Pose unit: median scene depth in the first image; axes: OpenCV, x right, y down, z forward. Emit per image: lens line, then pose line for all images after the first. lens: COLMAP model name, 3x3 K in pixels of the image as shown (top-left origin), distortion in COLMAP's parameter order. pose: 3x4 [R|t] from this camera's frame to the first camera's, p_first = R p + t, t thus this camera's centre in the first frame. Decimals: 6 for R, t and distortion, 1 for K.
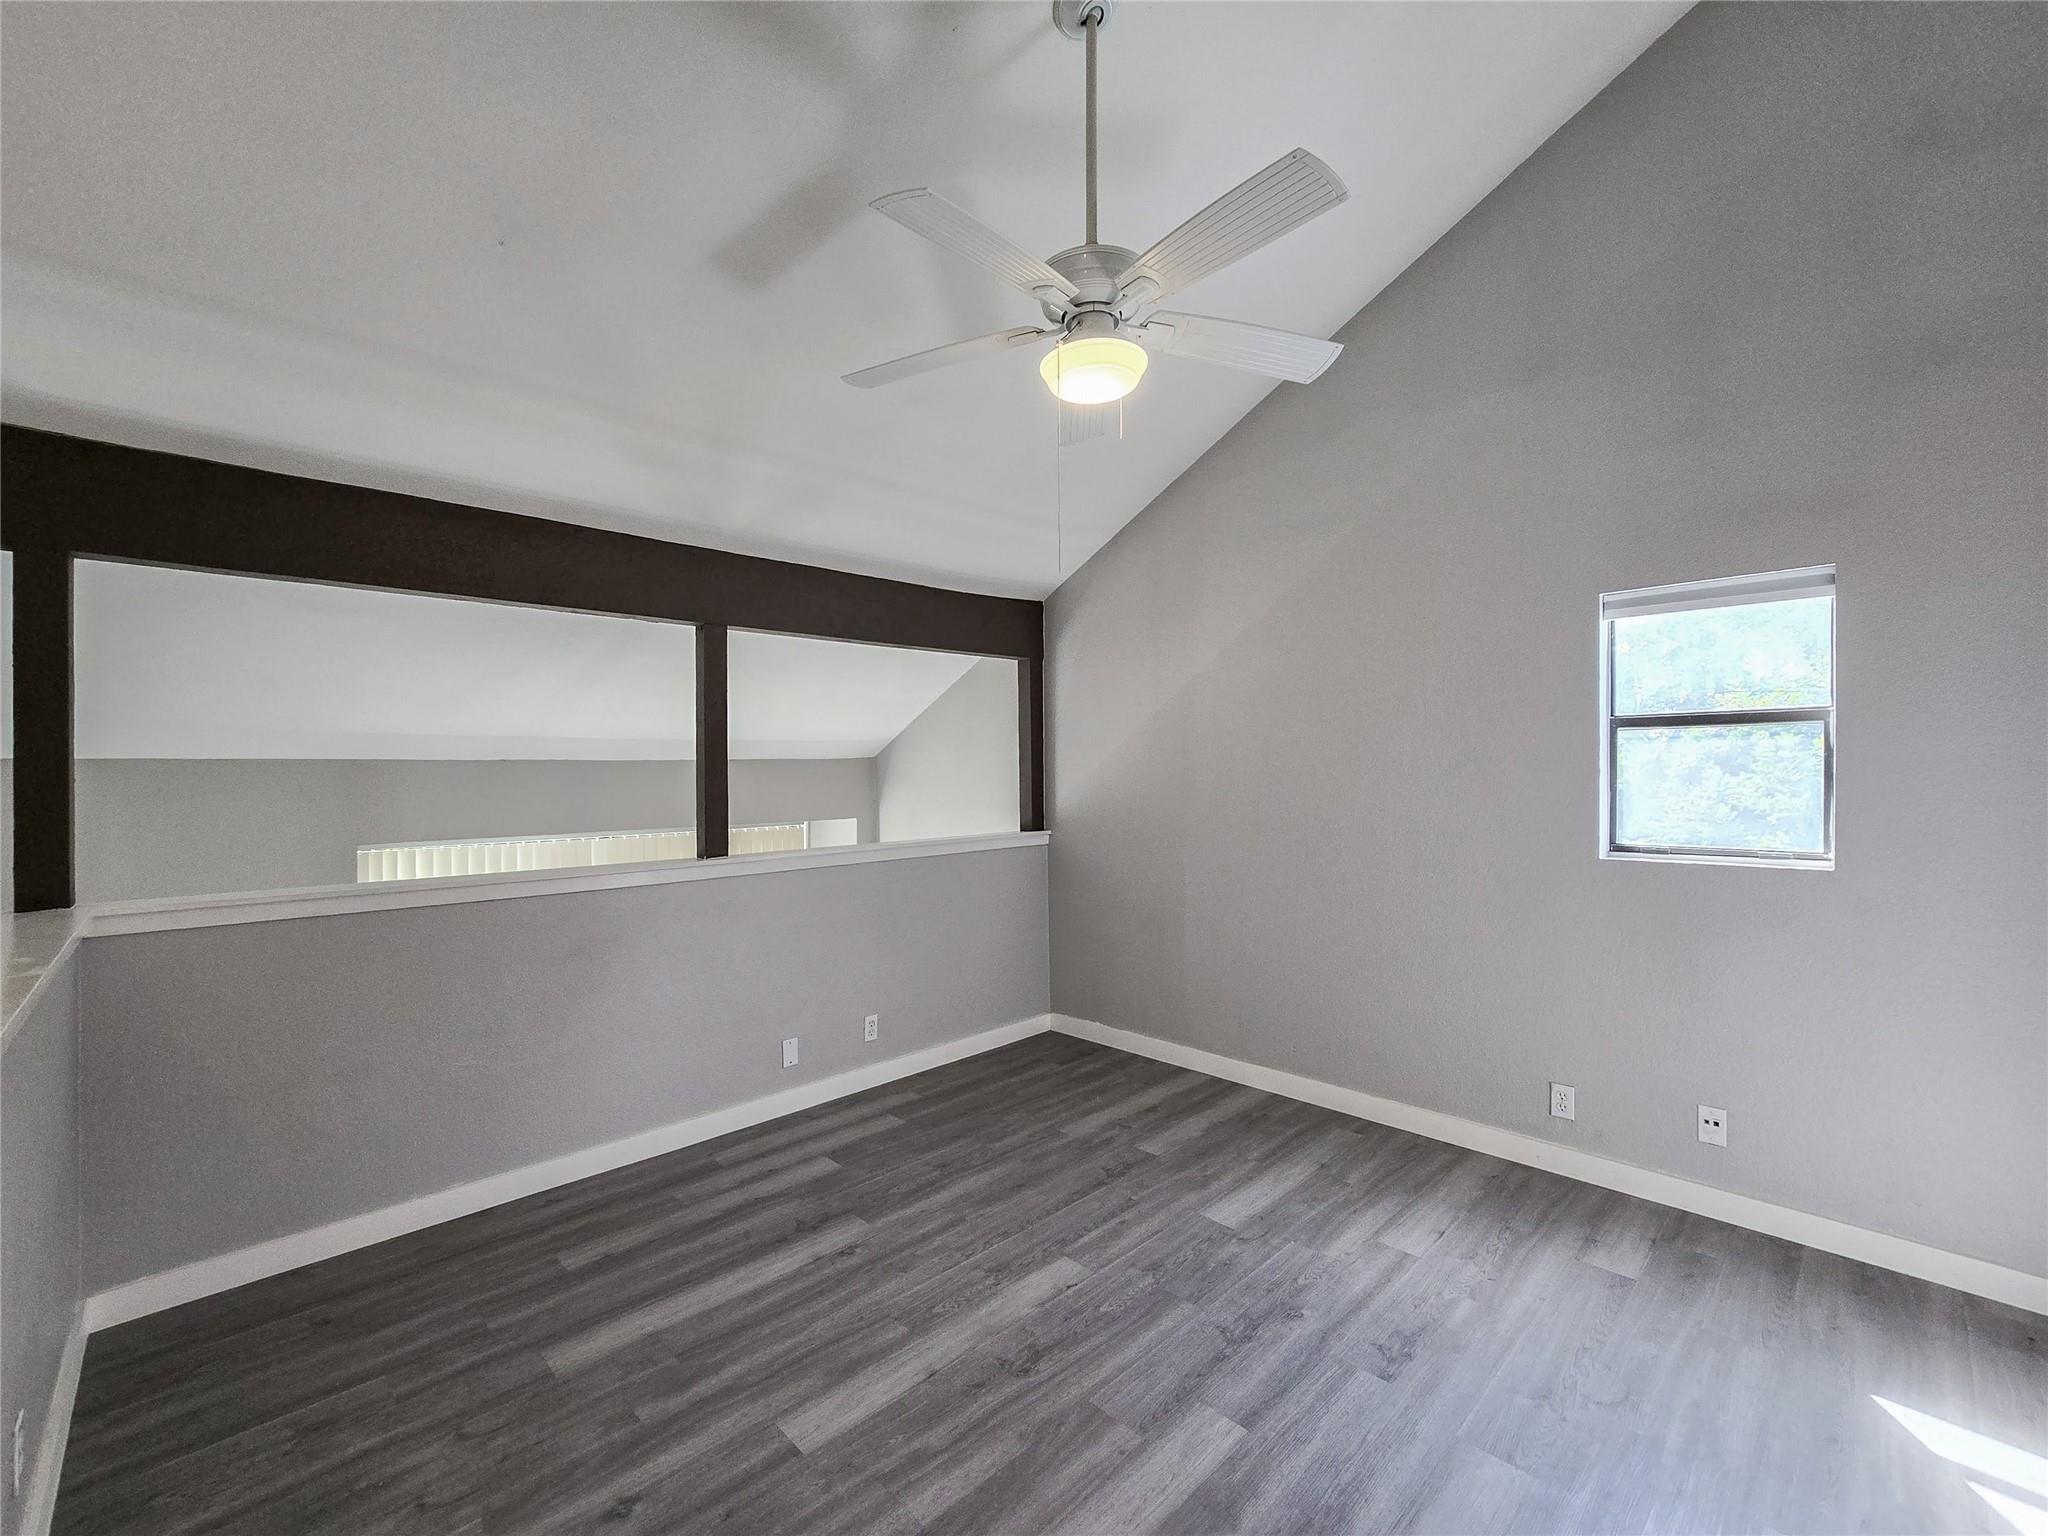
lens RADIAL K [[838.0, 0, 1024.6], [0, 838.0, 771.4], [0, 0, 1]] dist [-0.000236, -0.000017]
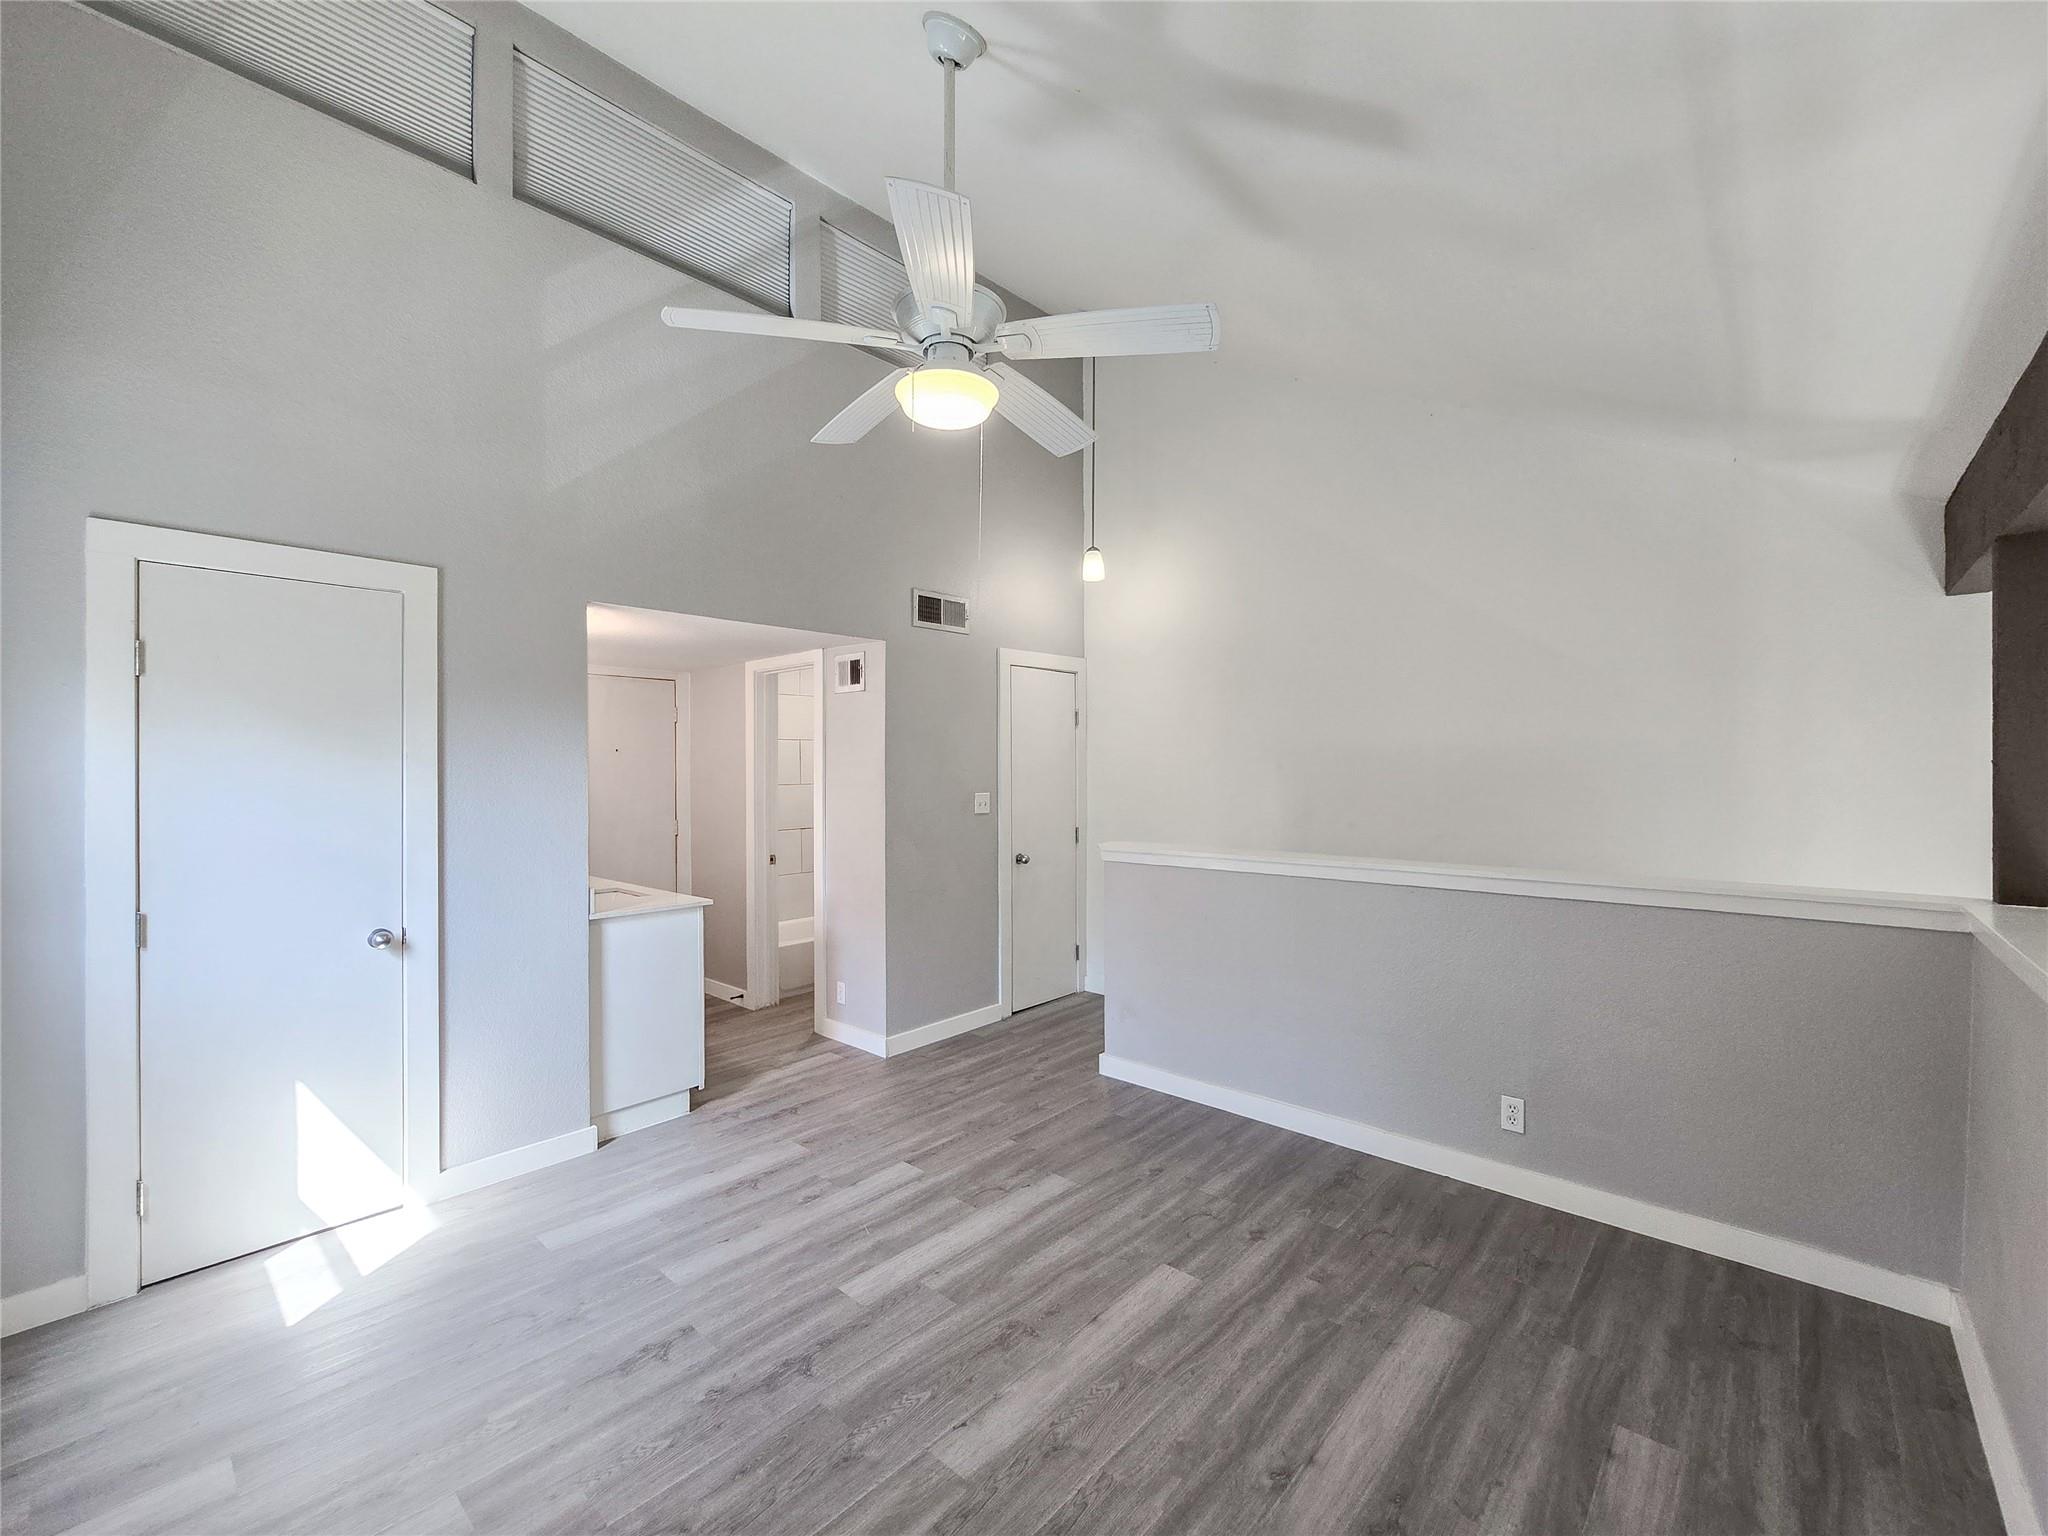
lens RADIAL K [[838.0, 0, 1023.2], [0, 838.0, 770.3], [0, 0, 1]] dist [-0.000236, -0.000017]
pose [[-0.998022, 0.017492, -0.060388, 0.038071], [0.017468, 0.999847, 0.000928, -0.015829], [0.060395, -0.000129, -0.998175, 2.057765]]
